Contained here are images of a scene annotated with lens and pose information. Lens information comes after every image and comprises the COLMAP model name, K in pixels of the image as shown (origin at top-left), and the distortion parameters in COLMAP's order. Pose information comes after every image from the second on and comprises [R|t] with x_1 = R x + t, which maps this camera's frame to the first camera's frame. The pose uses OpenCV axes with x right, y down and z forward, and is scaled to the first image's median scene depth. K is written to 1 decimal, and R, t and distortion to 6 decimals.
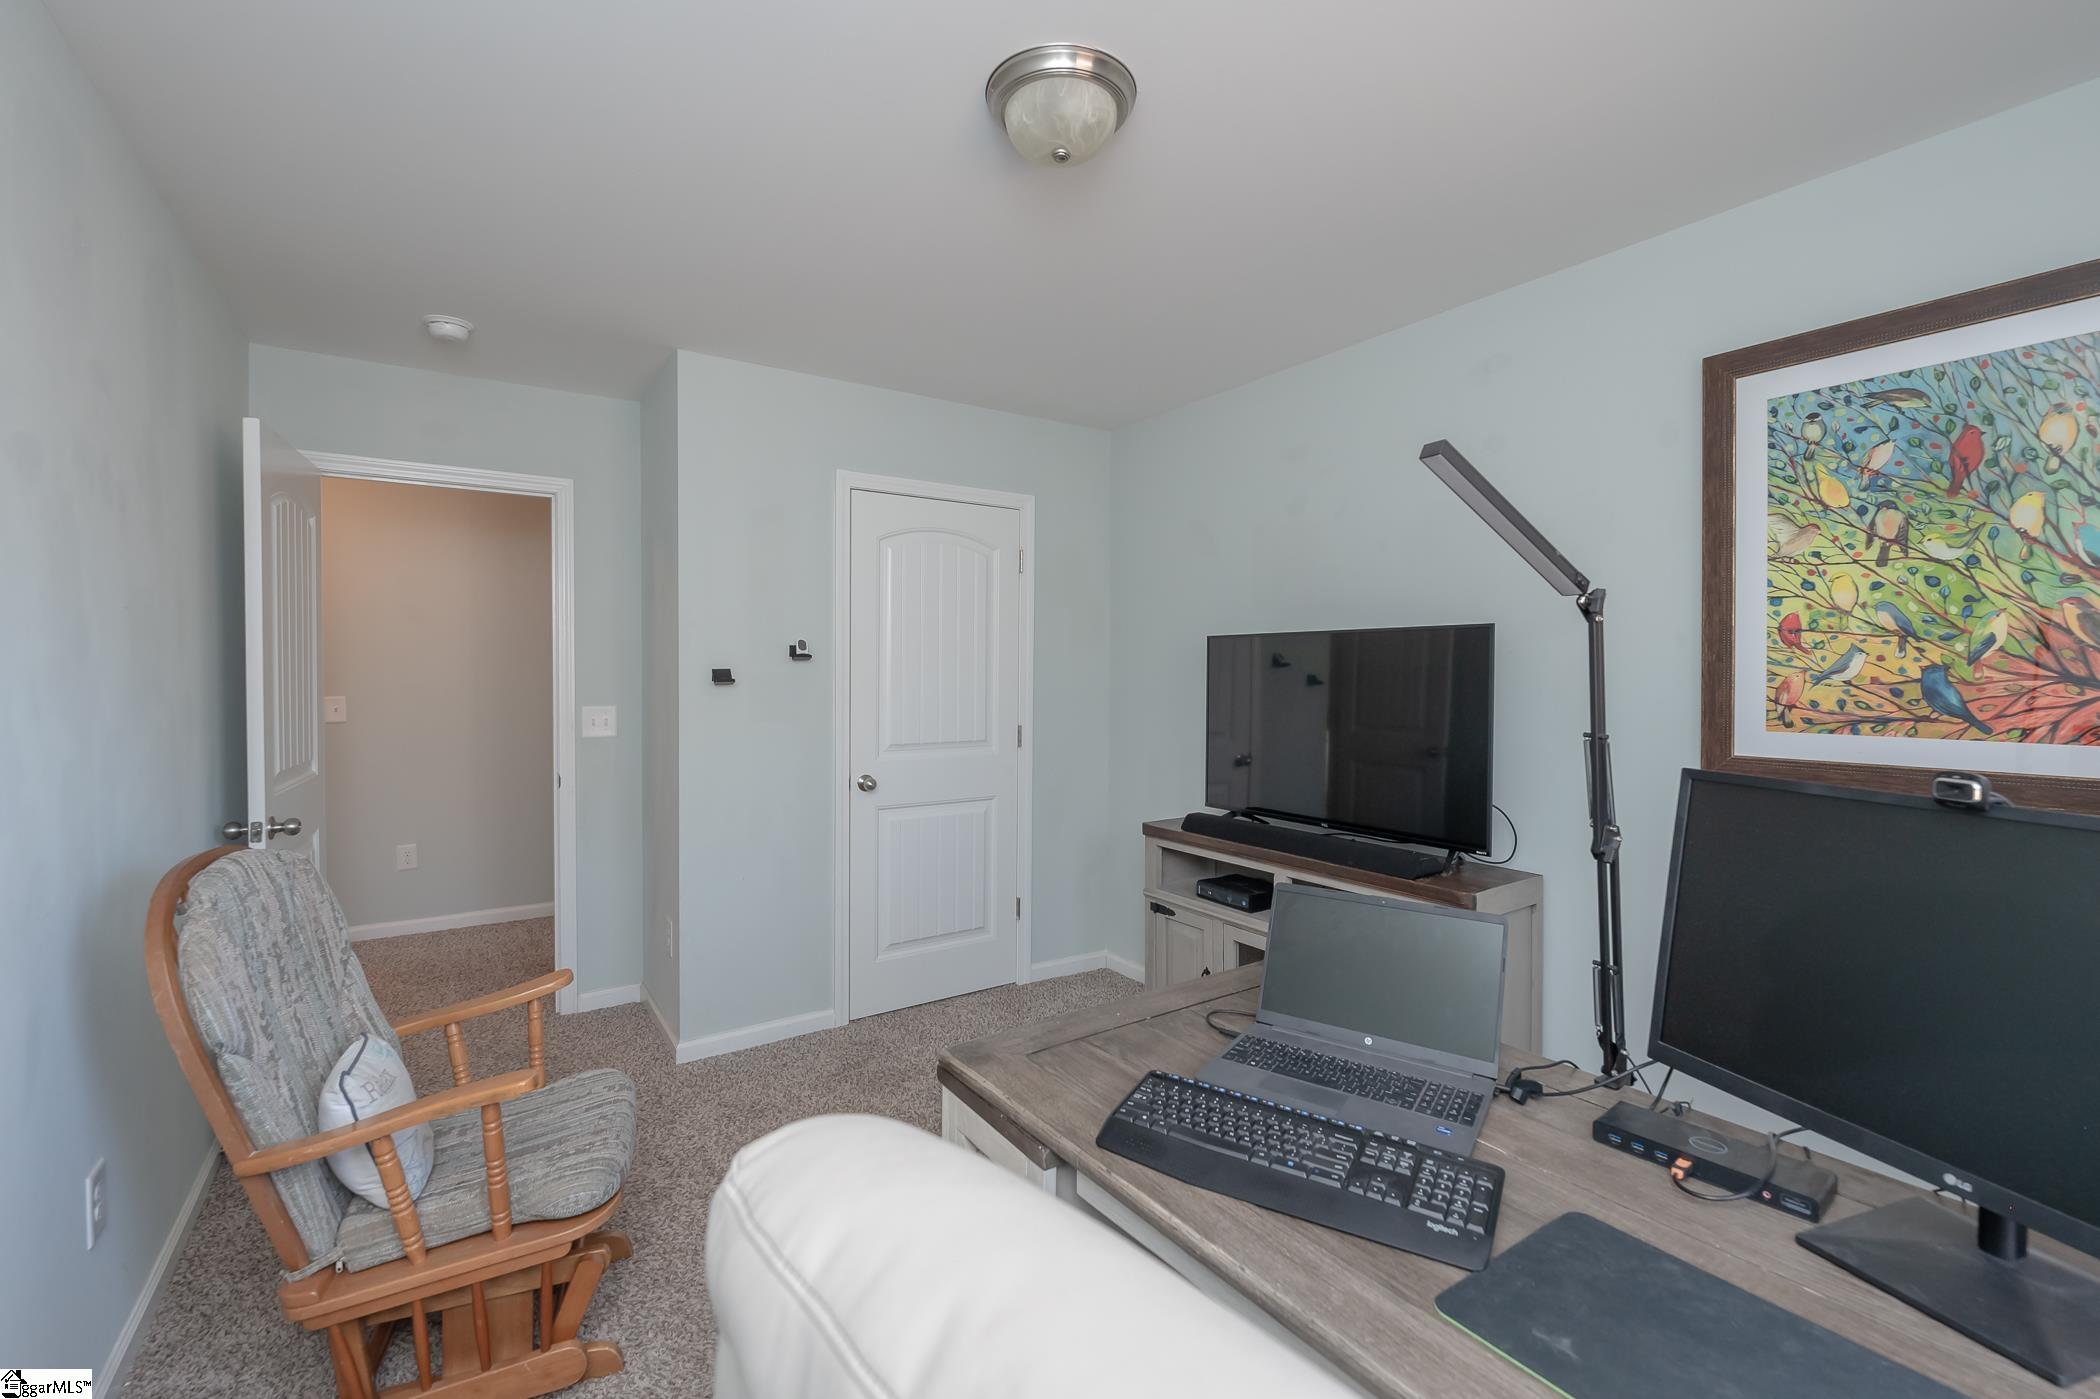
lens RADIAL K [[911.6, 0, 1050.9], [0, 911.6, 690.7], [0, 0, 1]] dist [0.011078, -0.000415]
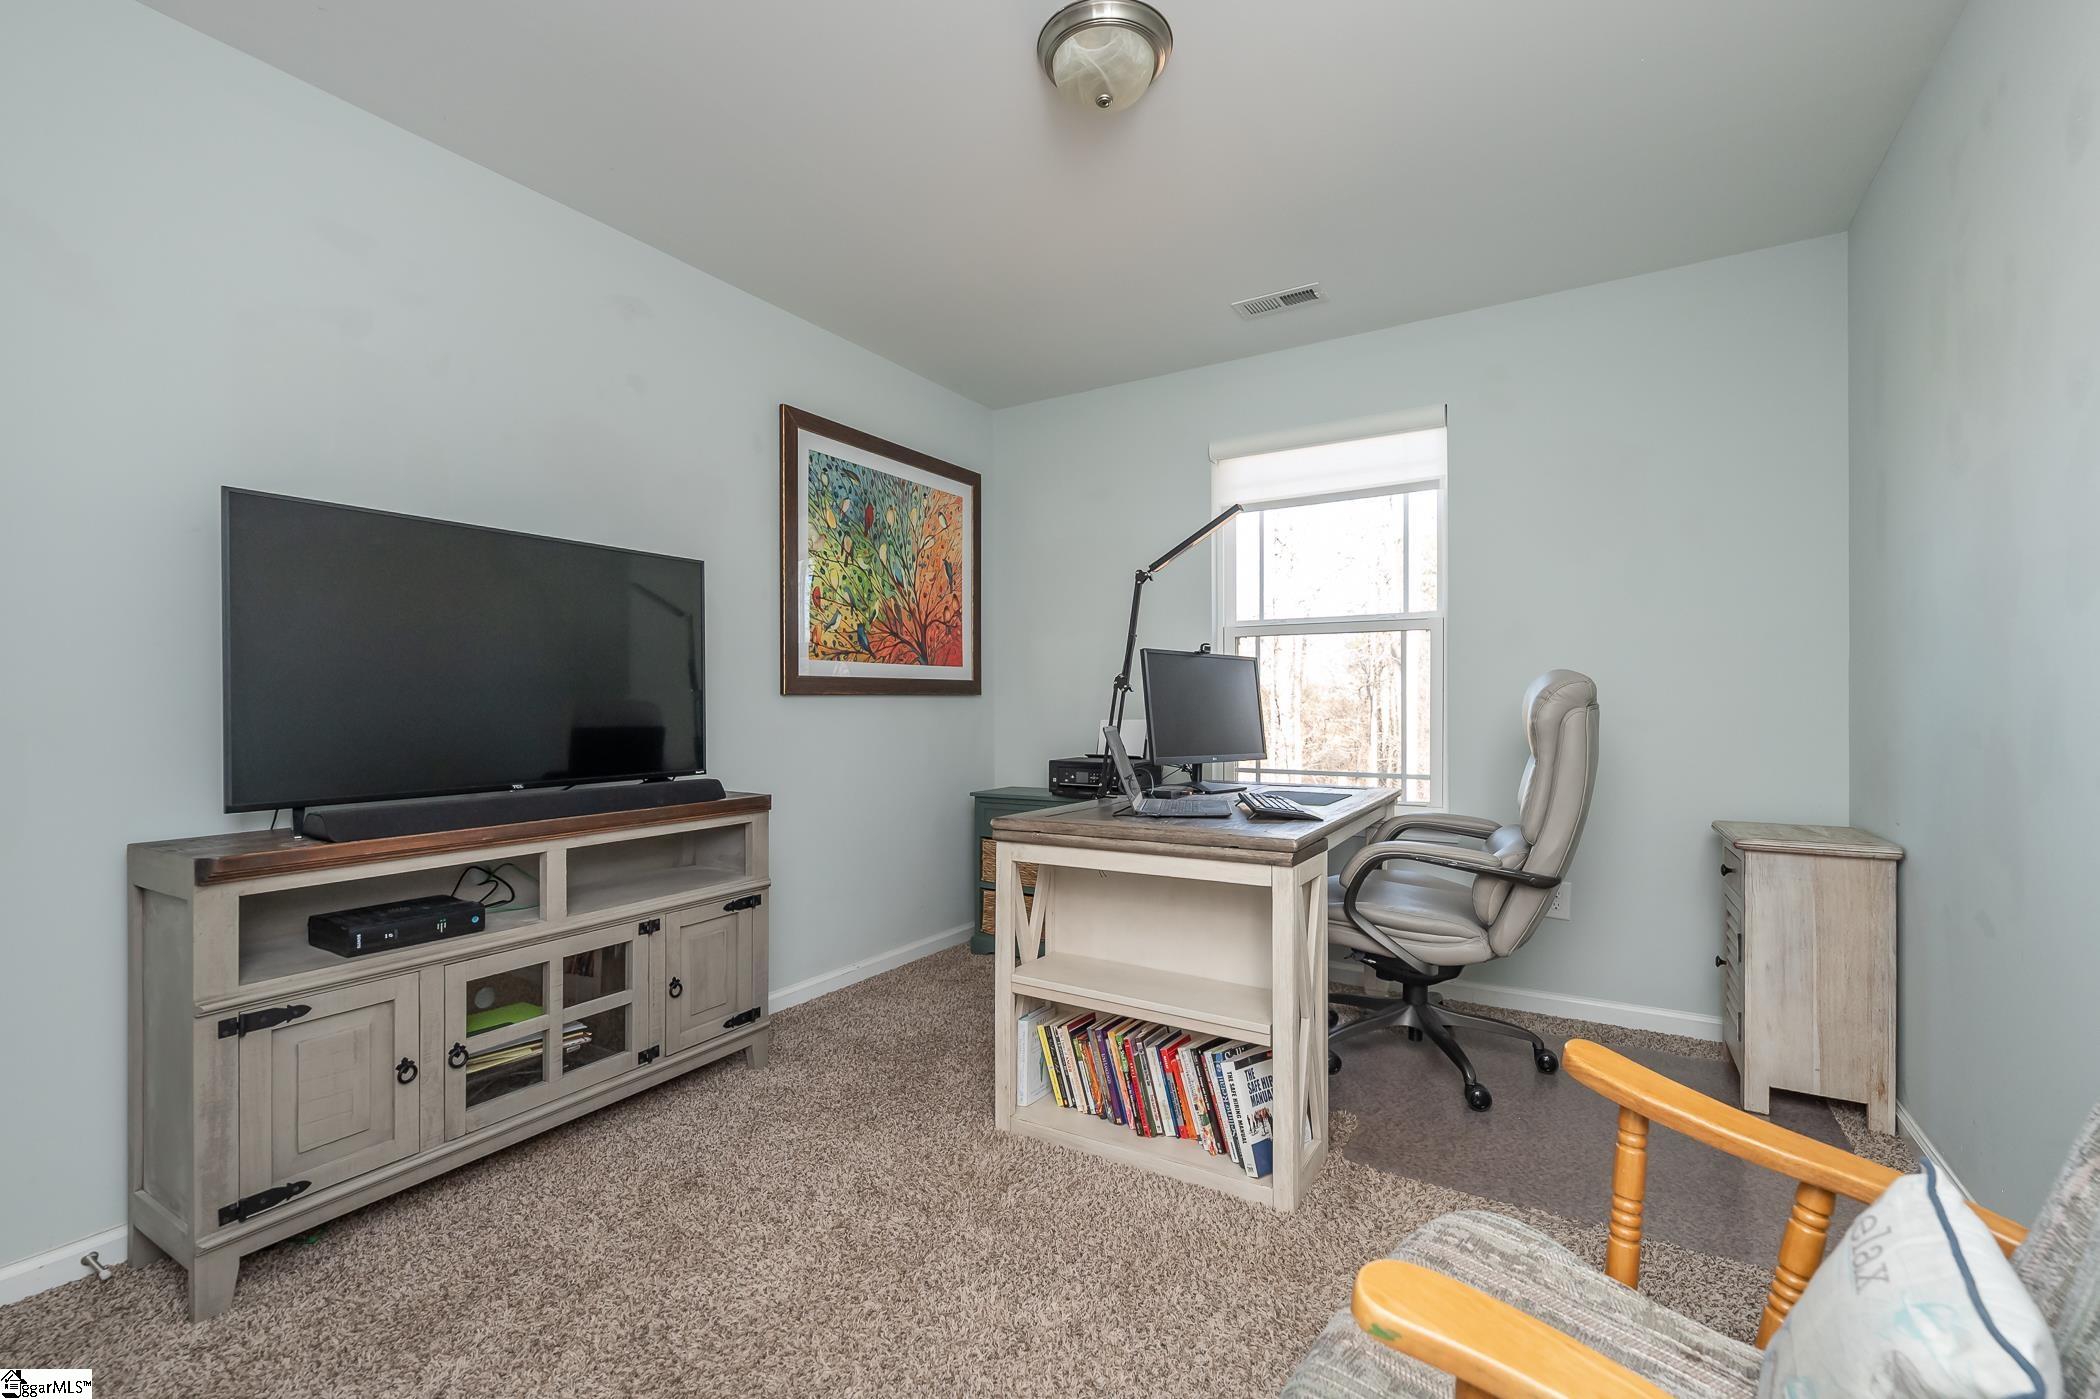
lens RADIAL K [[911.6, 0, 1049.5], [0, 911.6, 693.4], [0, 0, 1]] dist [0.011078, -0.000415]
pose [[-0.417899, -0.000687, 0.908493, -0.871762], [0.011327, 0.999918, 0.005966, 0.104572], [-0.908423, 0.012784, -0.417857, 1.371184]]
